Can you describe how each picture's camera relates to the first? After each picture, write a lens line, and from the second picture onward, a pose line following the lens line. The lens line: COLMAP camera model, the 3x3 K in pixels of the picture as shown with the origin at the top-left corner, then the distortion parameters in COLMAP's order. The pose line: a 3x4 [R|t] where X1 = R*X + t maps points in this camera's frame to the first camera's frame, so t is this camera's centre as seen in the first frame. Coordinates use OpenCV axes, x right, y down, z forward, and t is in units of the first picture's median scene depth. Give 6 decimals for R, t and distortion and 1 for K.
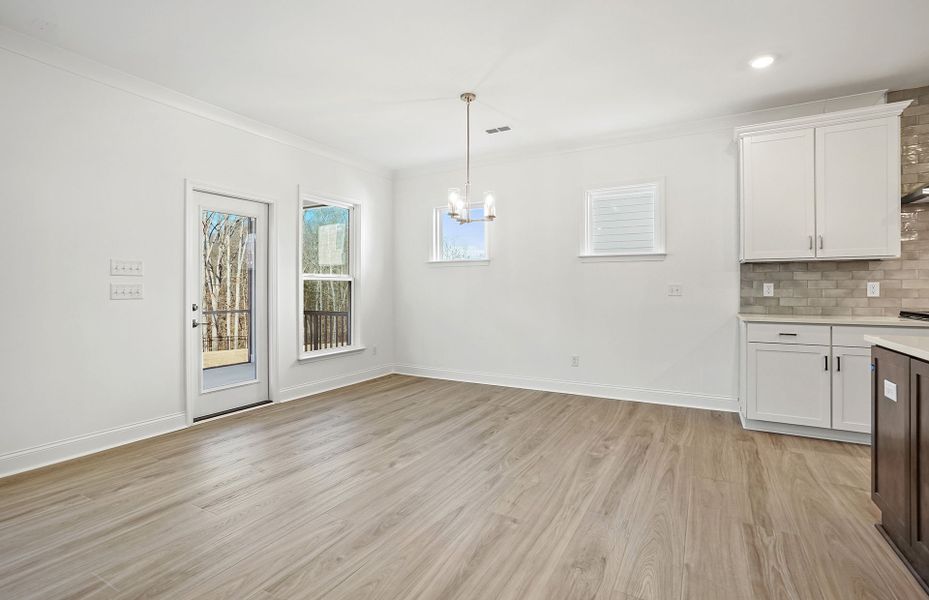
lens RADIAL K [[437.2, 0, 462.2], [0, 437.2, 287.7], [0, 0, 1]] dist [-0.038645, 0.018811]
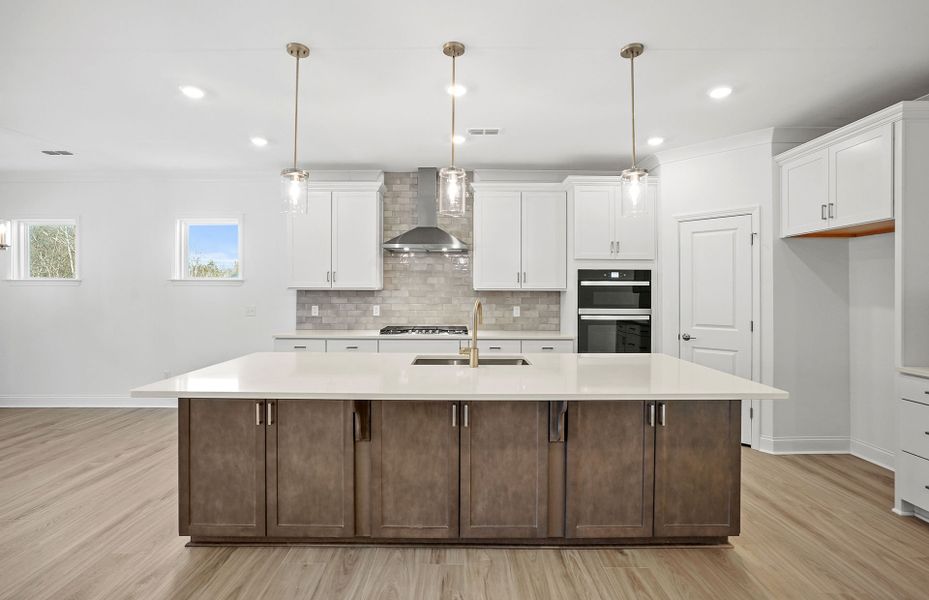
lens RADIAL K [[437.2, 0, 462.3], [0, 437.2, 292.7], [0, 0, 1]] dist [-0.038645, 0.018811]
pose [[0.872538, -0.000356, 0.488547, 0.496463], [-0.003000, 0.999977, 0.006087, -0.063118], [-0.488538, -0.006777, 0.872516, -0.372779]]
